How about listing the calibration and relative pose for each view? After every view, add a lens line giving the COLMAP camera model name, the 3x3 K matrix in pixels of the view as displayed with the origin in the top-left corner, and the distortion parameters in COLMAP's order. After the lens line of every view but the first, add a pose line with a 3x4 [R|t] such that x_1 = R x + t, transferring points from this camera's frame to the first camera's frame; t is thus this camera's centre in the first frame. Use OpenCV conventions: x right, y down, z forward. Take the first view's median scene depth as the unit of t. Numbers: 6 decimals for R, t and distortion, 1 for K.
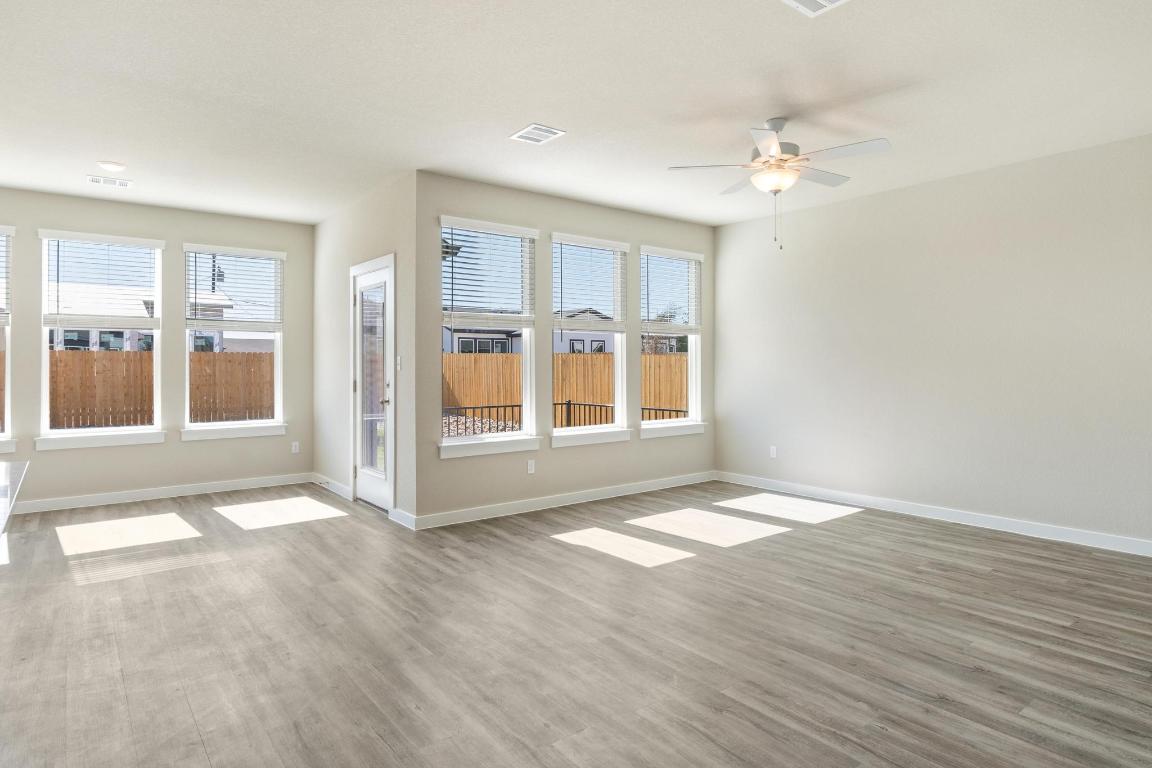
lens RADIAL K [[653.4, 0, 581.5], [0, 653.4, 366.9], [0, 0, 1]] dist [0.001887, 0.001477]
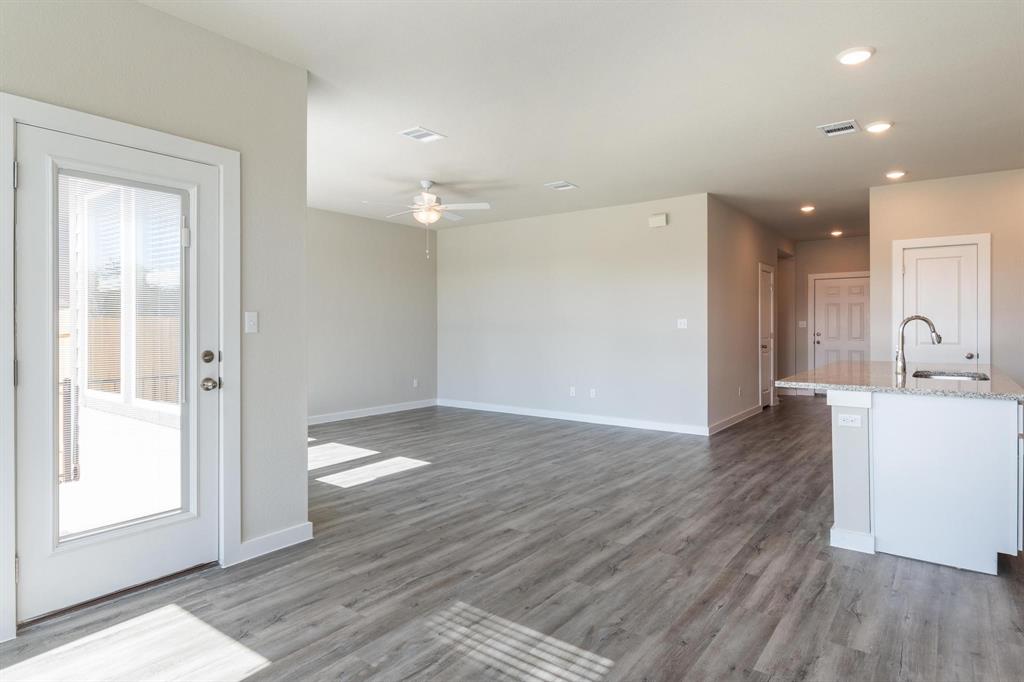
lens RADIAL K [[580.8, 0, 516.9], [0, 580.8, 325.8], [0, 0, 1]] dist [0.001887, 0.001477]
pose [[-0.255781, -0.003124, 0.966730, -0.650049], [0.006317, 0.999968, 0.004903, -0.003344], [-0.966714, 0.007360, -0.255753, 0.620387]]
